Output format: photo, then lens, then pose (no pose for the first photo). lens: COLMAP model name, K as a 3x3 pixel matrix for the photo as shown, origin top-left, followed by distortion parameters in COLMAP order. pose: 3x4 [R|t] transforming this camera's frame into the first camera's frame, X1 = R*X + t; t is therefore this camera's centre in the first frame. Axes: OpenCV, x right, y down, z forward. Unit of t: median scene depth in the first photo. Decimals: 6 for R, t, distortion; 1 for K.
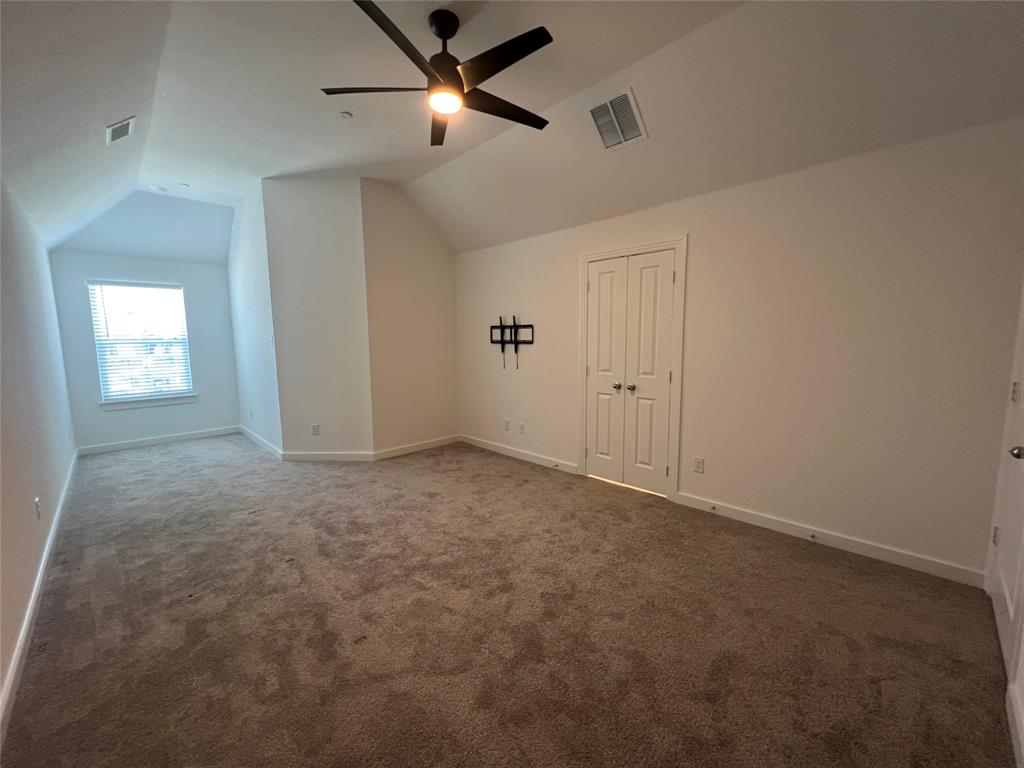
lens RADIAL K [[409.9, 0, 516.8], [0, 409.9, 378.5], [0, 0, 1]] dist [-0.002063, 0.001031]
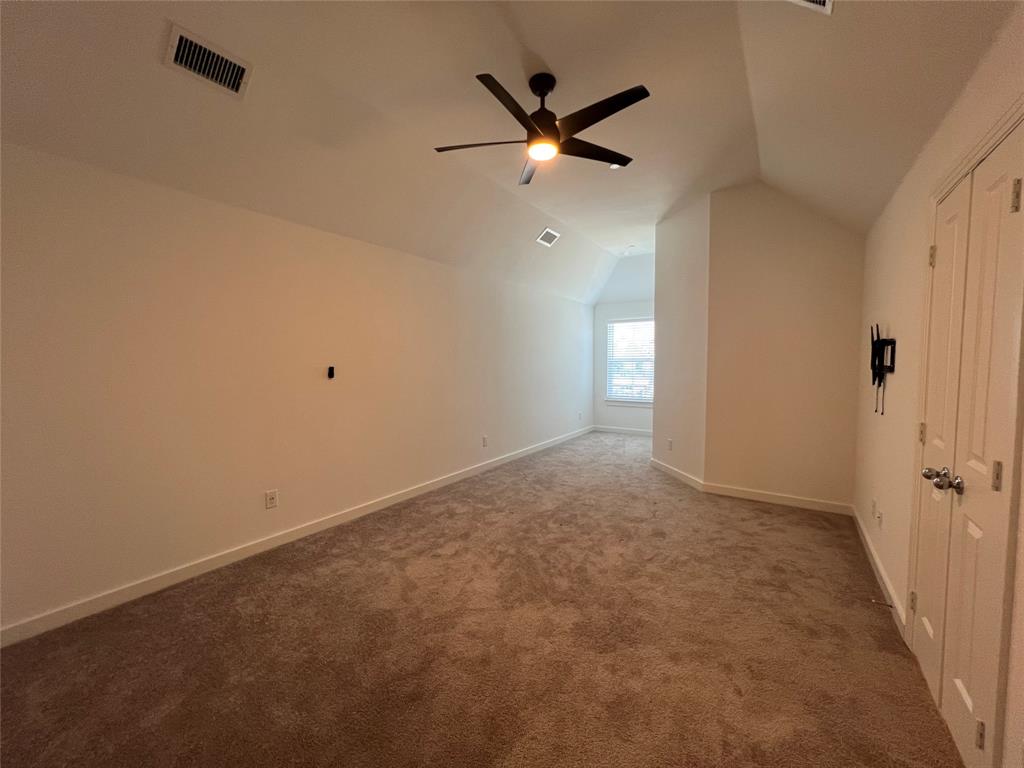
lens RADIAL K [[409.9, 0, 513.4], [0, 409.9, 384.9], [0, 0, 1]] dist [-0.002063, 0.001031]
pose [[0.193967, 0.070144, -0.978497, 0.540942], [-0.095772, 0.994030, 0.052272, -0.054727], [0.976322, 0.083573, 0.199527, 0.436266]]
